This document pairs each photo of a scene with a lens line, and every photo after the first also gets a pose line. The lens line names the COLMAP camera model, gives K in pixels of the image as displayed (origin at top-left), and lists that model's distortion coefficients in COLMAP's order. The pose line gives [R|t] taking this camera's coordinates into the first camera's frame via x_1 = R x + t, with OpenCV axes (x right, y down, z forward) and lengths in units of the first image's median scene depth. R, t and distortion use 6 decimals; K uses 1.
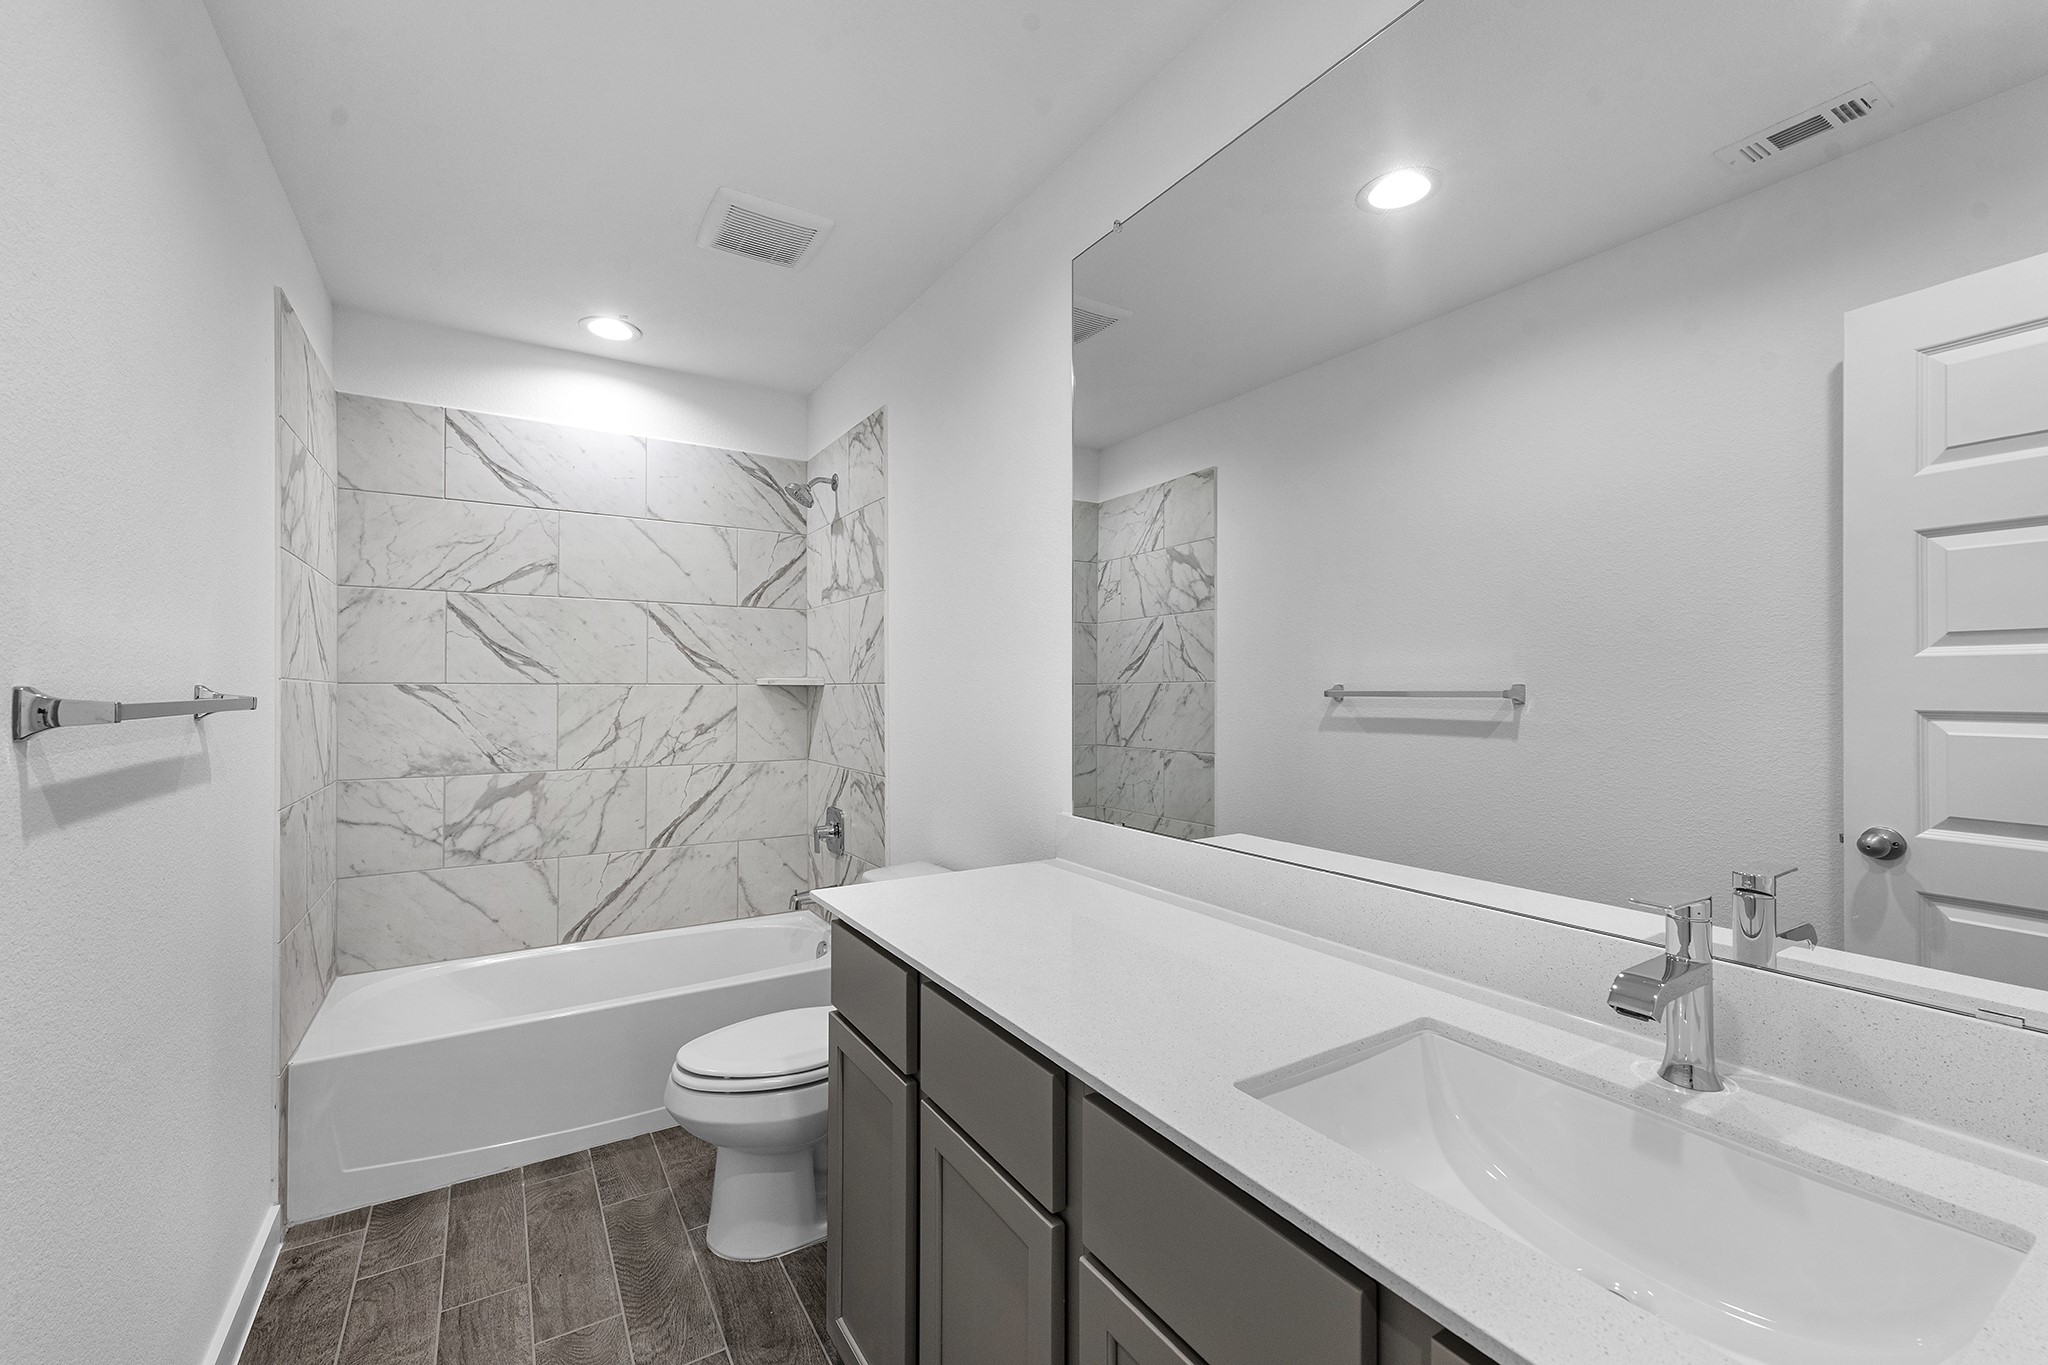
lens RADIAL K [[854.5, 0, 1034.8], [0, 854.5, 677.7], [0, 0, 1]] dist [0.007097, -0.000017]
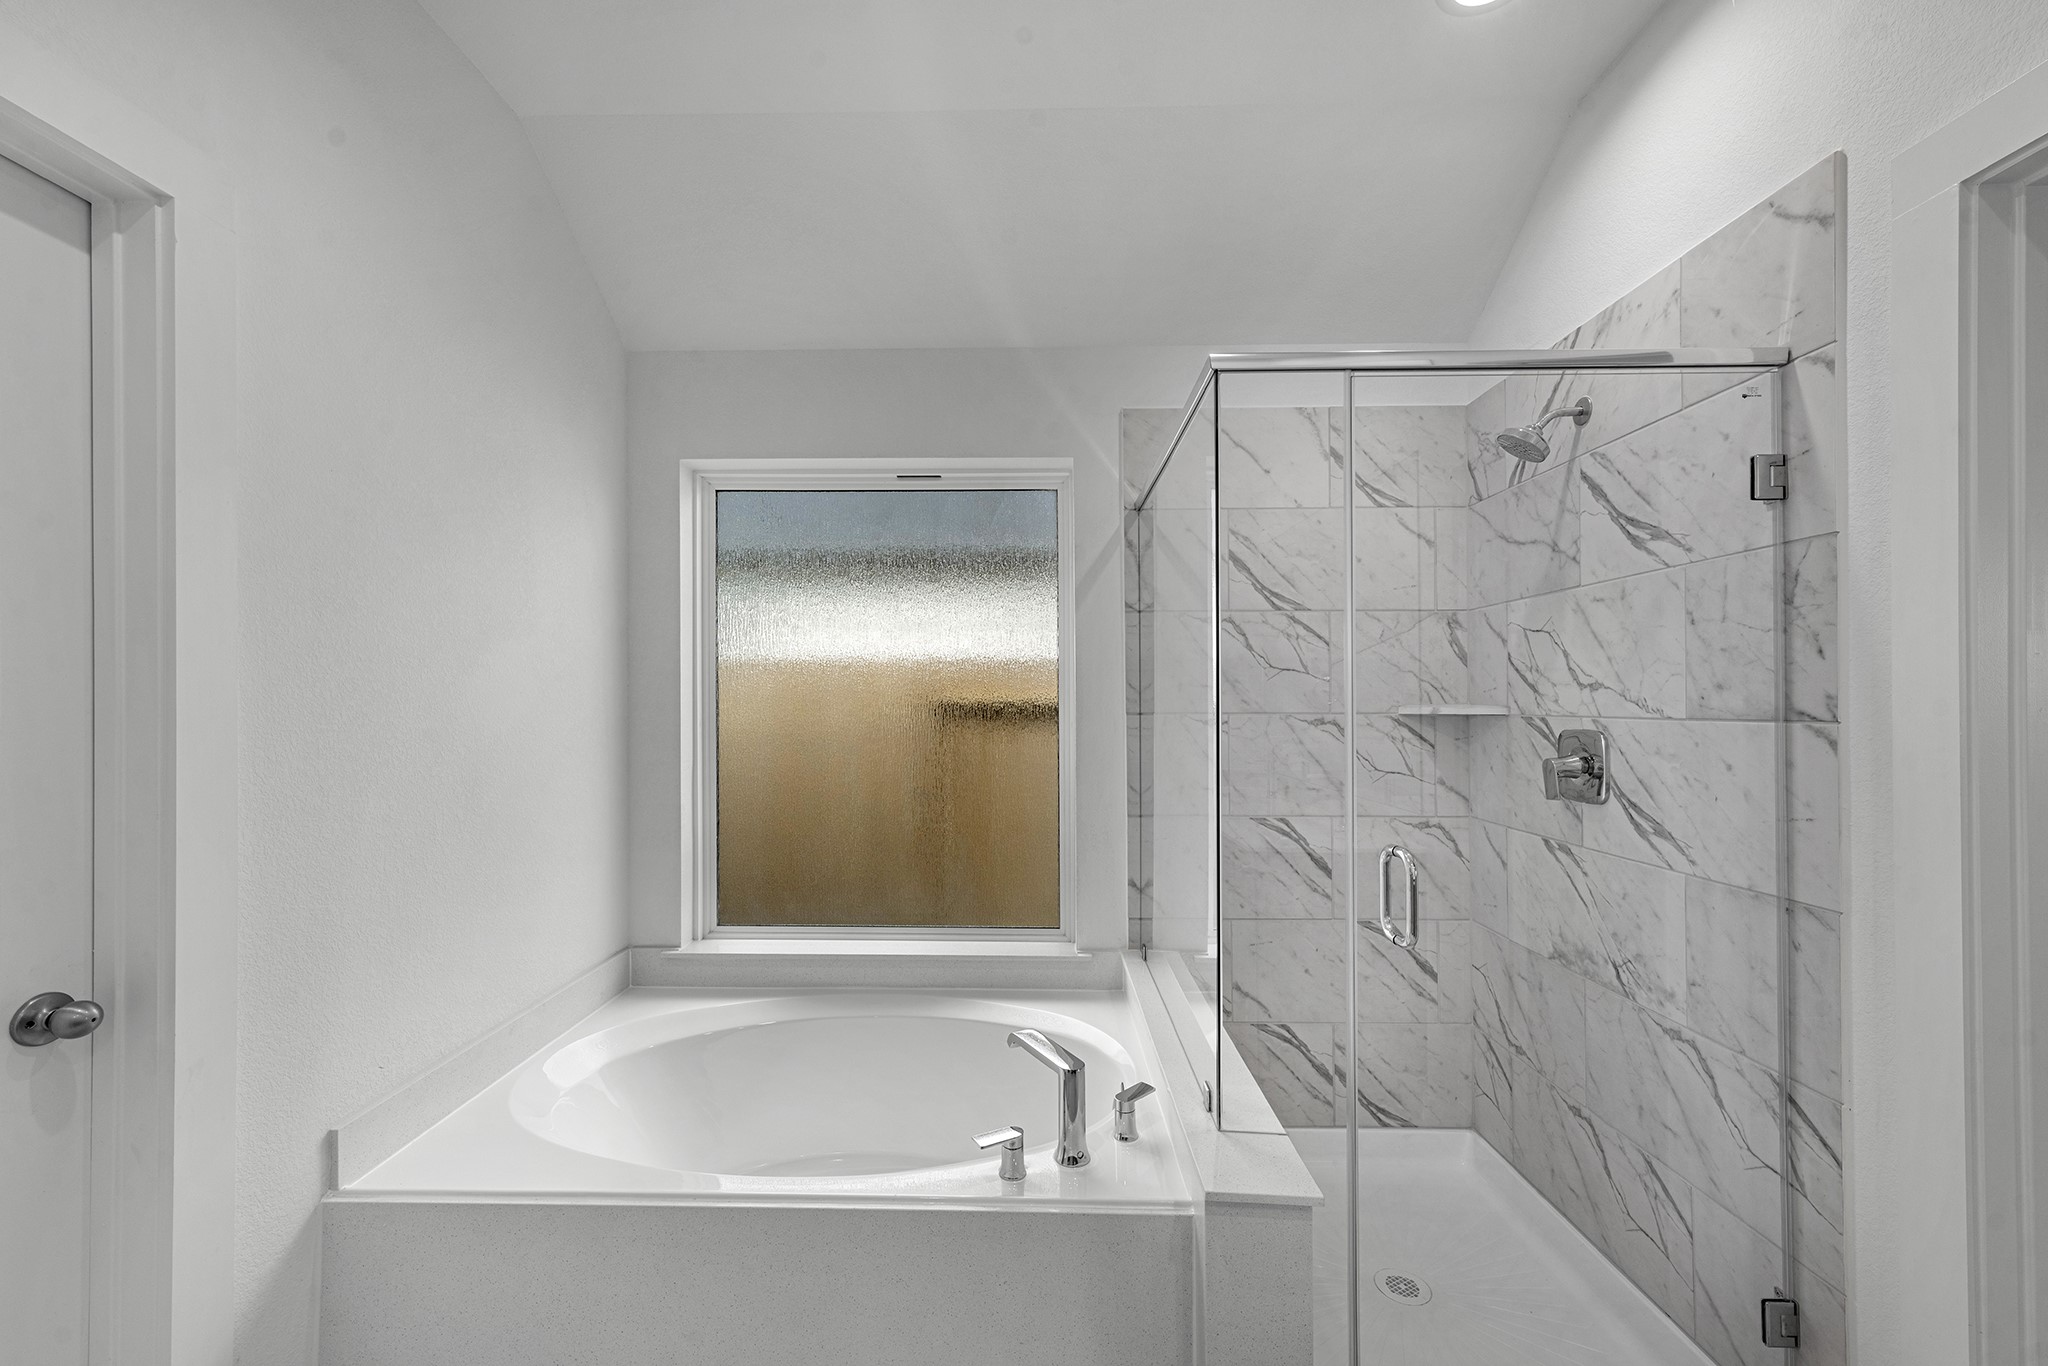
lens RADIAL K [[854.5, 0, 1020.5], [0, 854.5, 691.7], [0, 0, 1]] dist [0.007097, -0.000017]
pose [[-0.548858, -0.002740, -0.835911, 0.166867], [0.006555, 0.999950, -0.007582, -0.117611], [0.835890, -0.009641, -0.548812, 0.981181]]
